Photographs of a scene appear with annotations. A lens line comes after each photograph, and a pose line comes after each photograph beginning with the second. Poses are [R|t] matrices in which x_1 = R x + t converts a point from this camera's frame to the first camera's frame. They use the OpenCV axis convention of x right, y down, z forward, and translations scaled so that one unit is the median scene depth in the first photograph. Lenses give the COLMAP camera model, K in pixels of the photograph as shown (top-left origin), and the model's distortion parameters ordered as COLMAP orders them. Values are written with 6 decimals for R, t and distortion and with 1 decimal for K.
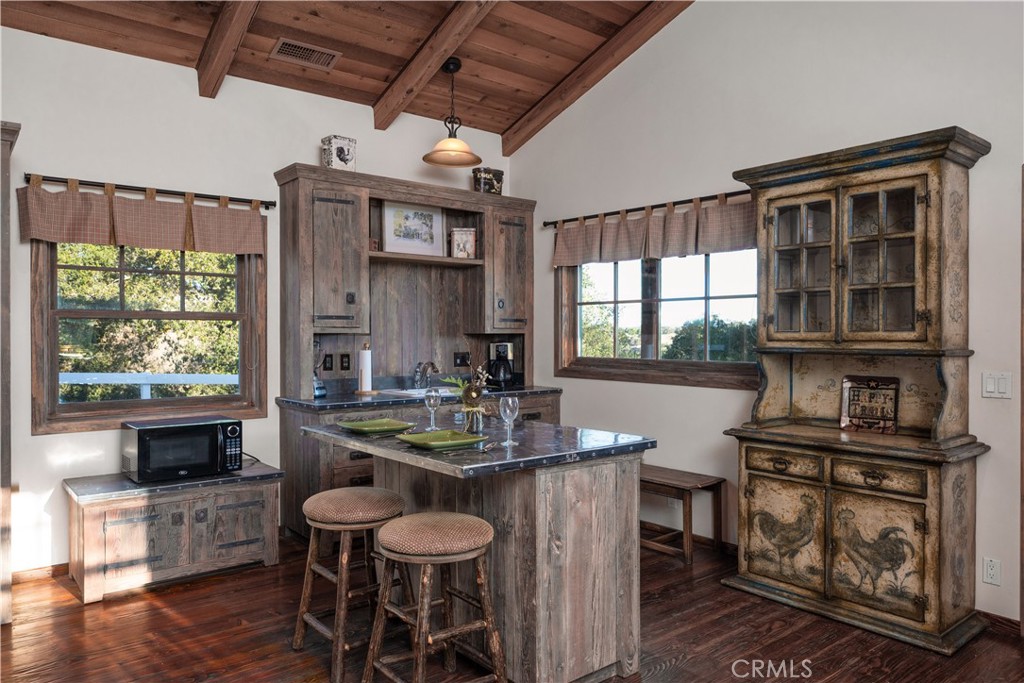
lens RADIAL K [[686.4, 0, 512.0], [0, 686.4, 341.5], [0, 0, 1]] dist [-0.002113, 0.001640]
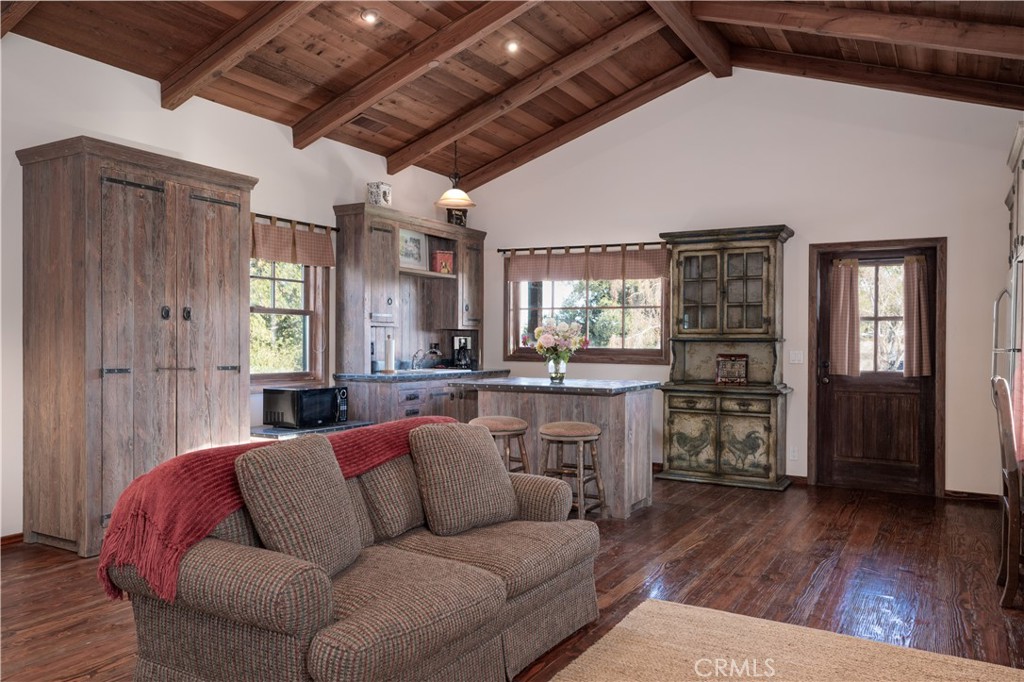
lens RADIAL K [[683.1, 0, 512.0], [0, 683.1, 341.0], [0, 0, 1]] dist [0.003180, -0.000053]
pose [[0.945853, 0.008605, 0.324481, -0.594583], [-0.006321, 0.999947, -0.008091, 0.034866], [-0.324533, 0.005602, 0.945858, -0.493332]]
